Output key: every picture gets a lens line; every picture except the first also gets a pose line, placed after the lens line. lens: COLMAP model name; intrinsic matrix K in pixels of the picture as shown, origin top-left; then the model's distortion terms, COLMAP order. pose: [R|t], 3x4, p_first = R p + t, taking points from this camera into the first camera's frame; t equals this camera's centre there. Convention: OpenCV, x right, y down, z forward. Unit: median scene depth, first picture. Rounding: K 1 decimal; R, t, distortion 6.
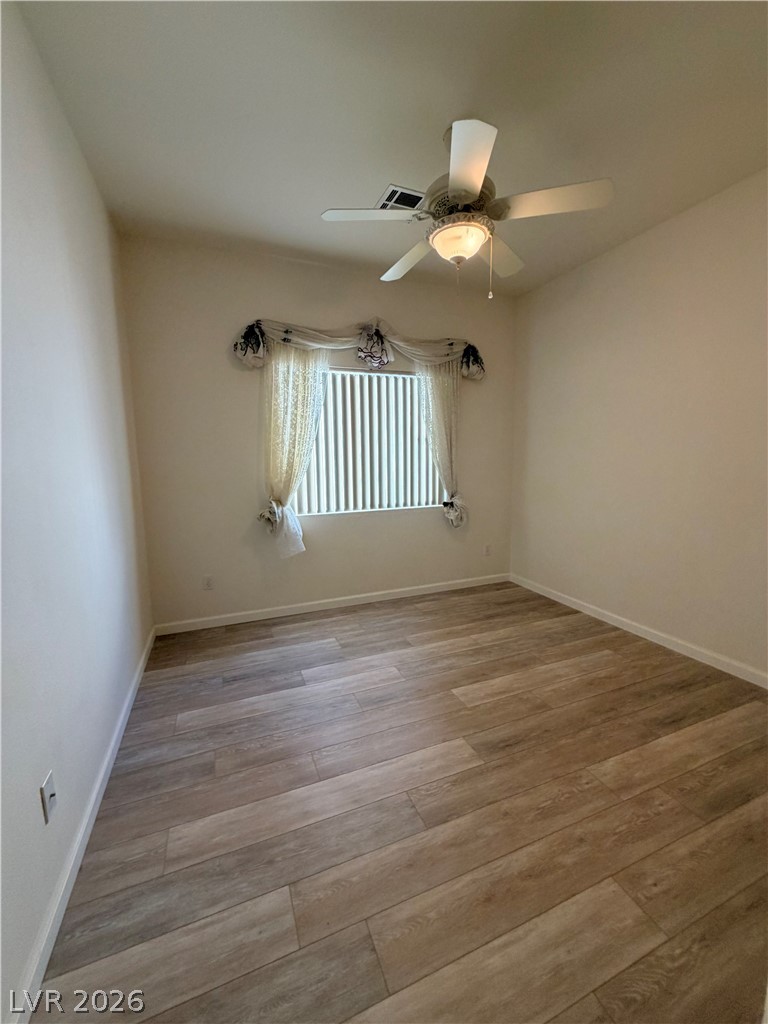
lens RADIAL K [[409.4, 0, 382.9], [0, 409.4, 510.3], [0, 0, 1]] dist [0.001594, -0.000311]
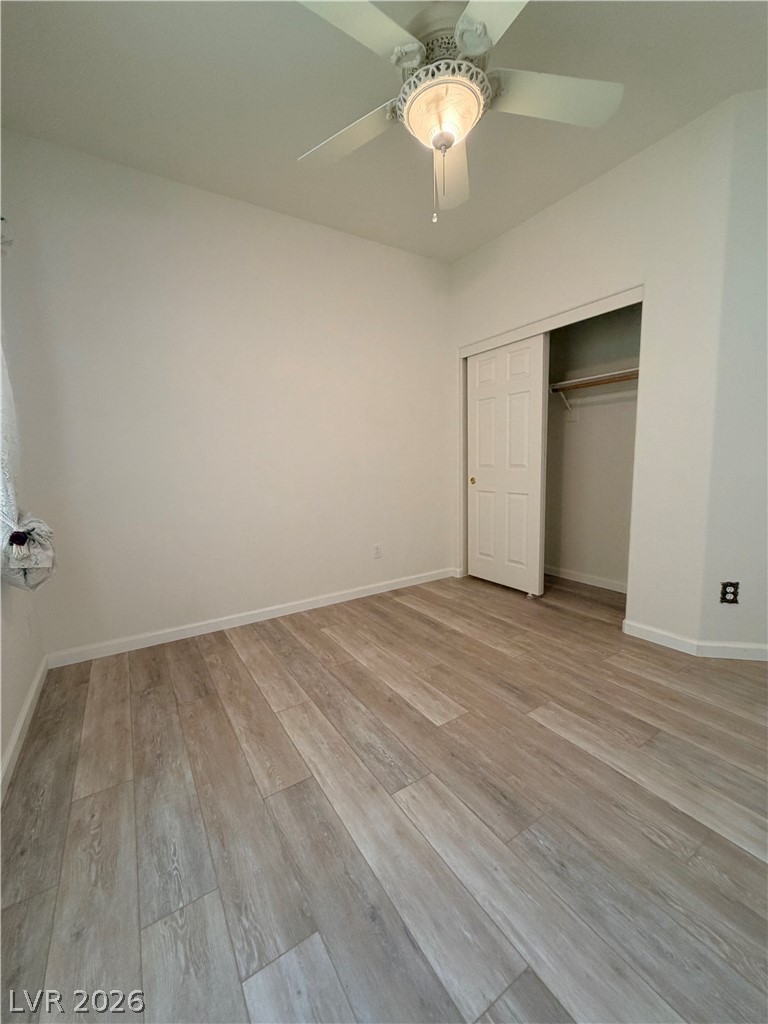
lens RADIAL K [[409.4, 0, 382.9], [0, 409.4, 510.3], [0, 0, 1]] dist [0.001594, -0.000311]
pose [[-0.177520, -0.107468, 0.978232, -0.410115], [0.158986, 0.977830, 0.136276, -0.053373], [-0.971190, 0.179717, -0.156499, 0.926673]]
